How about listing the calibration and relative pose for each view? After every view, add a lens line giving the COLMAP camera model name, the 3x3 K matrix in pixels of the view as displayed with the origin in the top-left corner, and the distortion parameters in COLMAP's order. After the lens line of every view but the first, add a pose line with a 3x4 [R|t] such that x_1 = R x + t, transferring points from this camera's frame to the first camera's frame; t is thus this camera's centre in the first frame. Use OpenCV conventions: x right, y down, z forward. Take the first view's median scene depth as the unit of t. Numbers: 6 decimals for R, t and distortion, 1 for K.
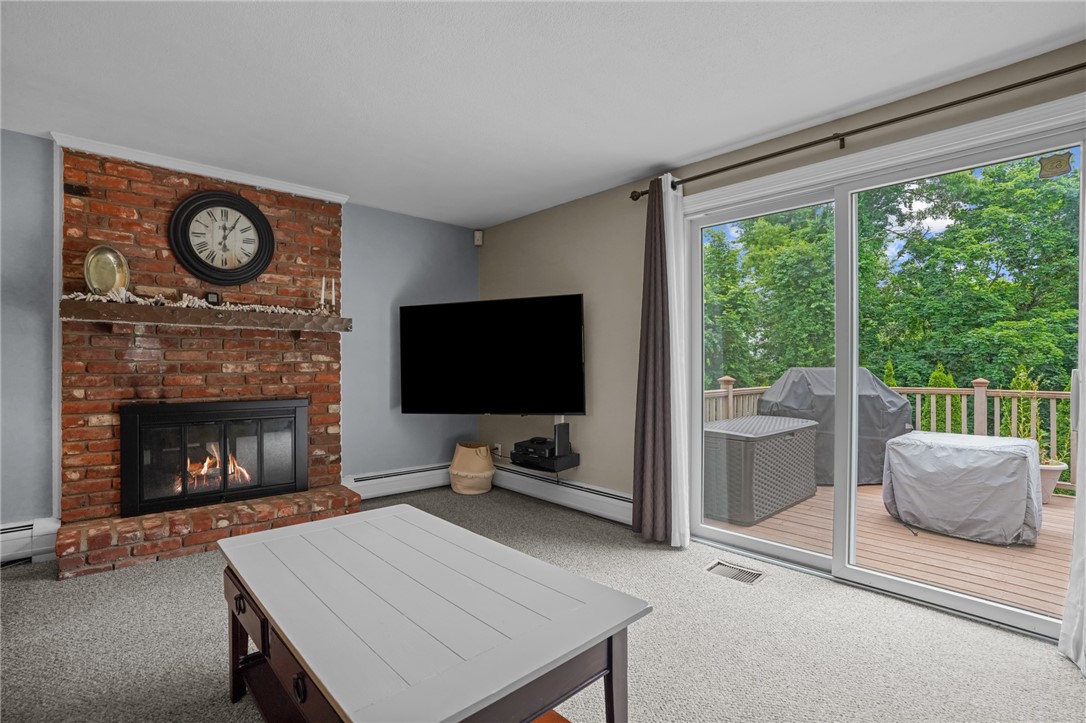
lens RADIAL K [[505.1, 0, 539.0], [0, 505.1, 357.8], [0, 0, 1]] dist [-0.066217, 0.027365]
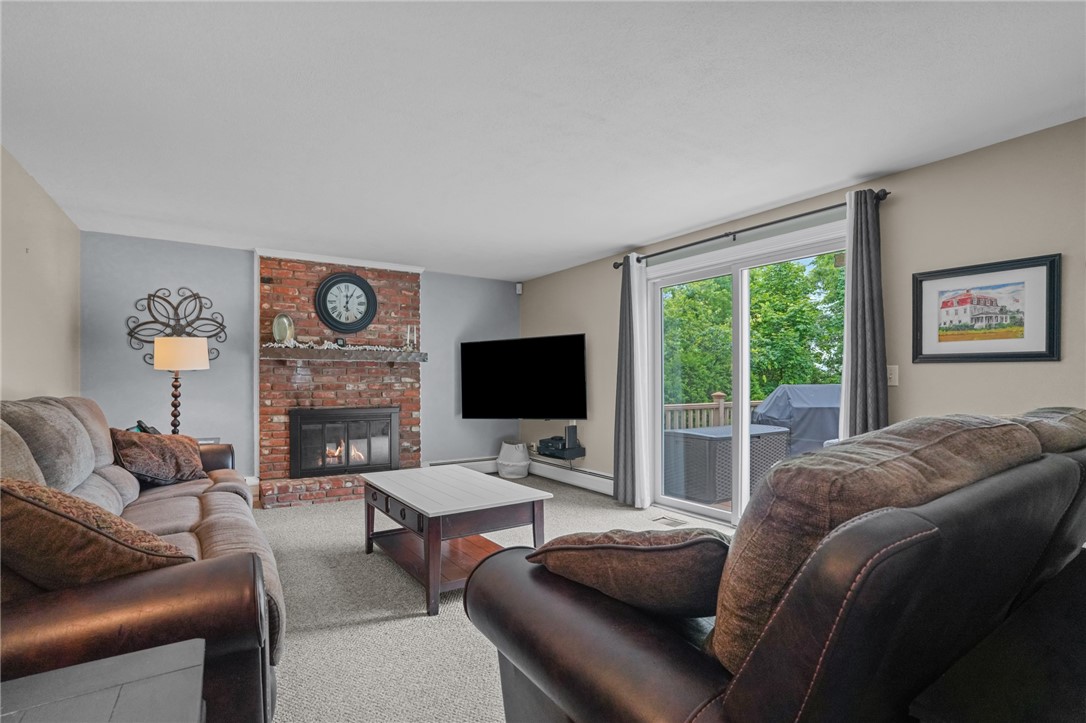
lens RADIAL K [[505.9, 0, 540.6], [0, 505.9, 367.7], [0, 0, 1]] dist [-0.068095, 0.024203]
pose [[0.989062, -0.008545, -0.147251, 0.192857], [0.006527, 0.999878, -0.014186, -0.013125], [0.147354, 0.013069, 0.988997, -0.463483]]
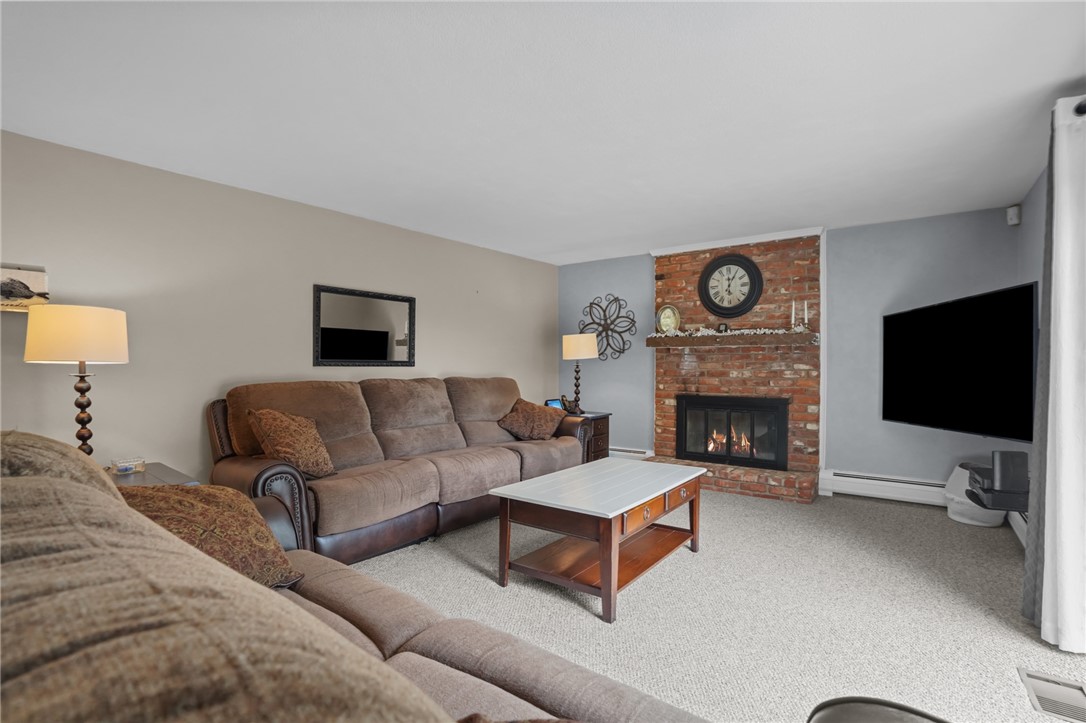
lens RADIAL K [[505.9, 0, 540.6], [0, 505.9, 367.7], [0, 0, 1]] dist [-0.068095, 0.024203]
pose [[0.183278, 0.006680, -0.983038, 0.735750], [0.014536, 0.999849, 0.009505, -0.020450], [0.982954, -0.016031, 0.183154, 0.165994]]
